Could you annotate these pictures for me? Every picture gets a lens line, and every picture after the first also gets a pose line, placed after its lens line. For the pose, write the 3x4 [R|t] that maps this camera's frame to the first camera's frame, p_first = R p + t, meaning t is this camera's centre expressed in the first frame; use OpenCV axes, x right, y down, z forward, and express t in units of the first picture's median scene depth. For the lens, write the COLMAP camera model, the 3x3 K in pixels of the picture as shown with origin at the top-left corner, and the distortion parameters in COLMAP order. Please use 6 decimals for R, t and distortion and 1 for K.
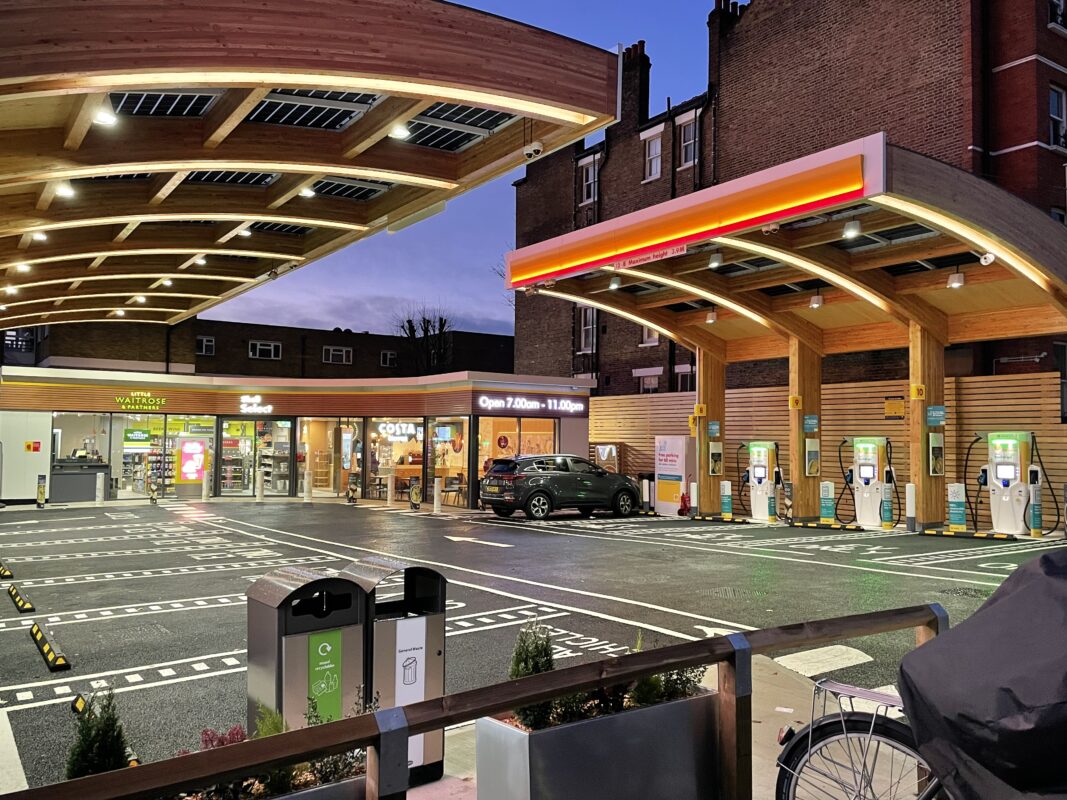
lens RADIAL K [[857.0, 0, 533.5], [0, 857.0, 400.0], [0, 0, 1]] dist [0.116860, -0.139930]
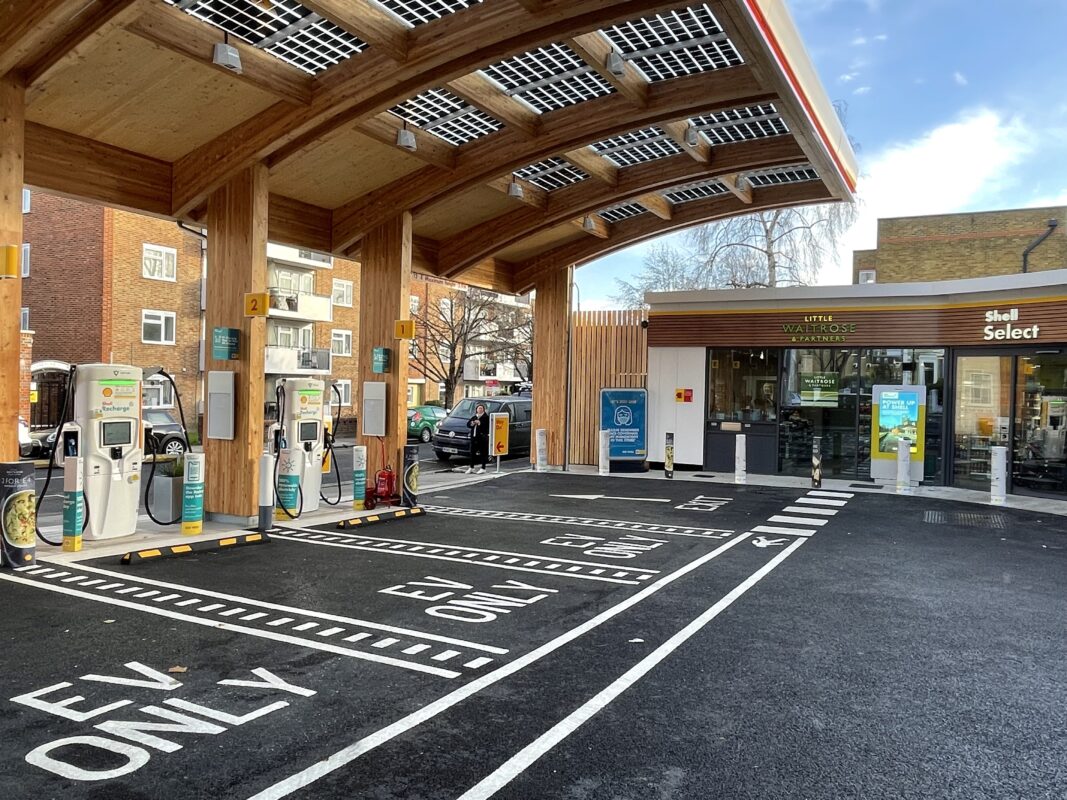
lens RADIAL K [[799.8, 0, 533.5], [0, 799.8, 400.0], [0, 0, 1]] dist [-0.002630, -0.001503]
pose [[0.457067, 0.011412, -0.889359, -0.011690], [0.023151, 0.999426, 0.024722, 0.033102], [0.889131, -0.031889, 0.456541, 0.503299]]
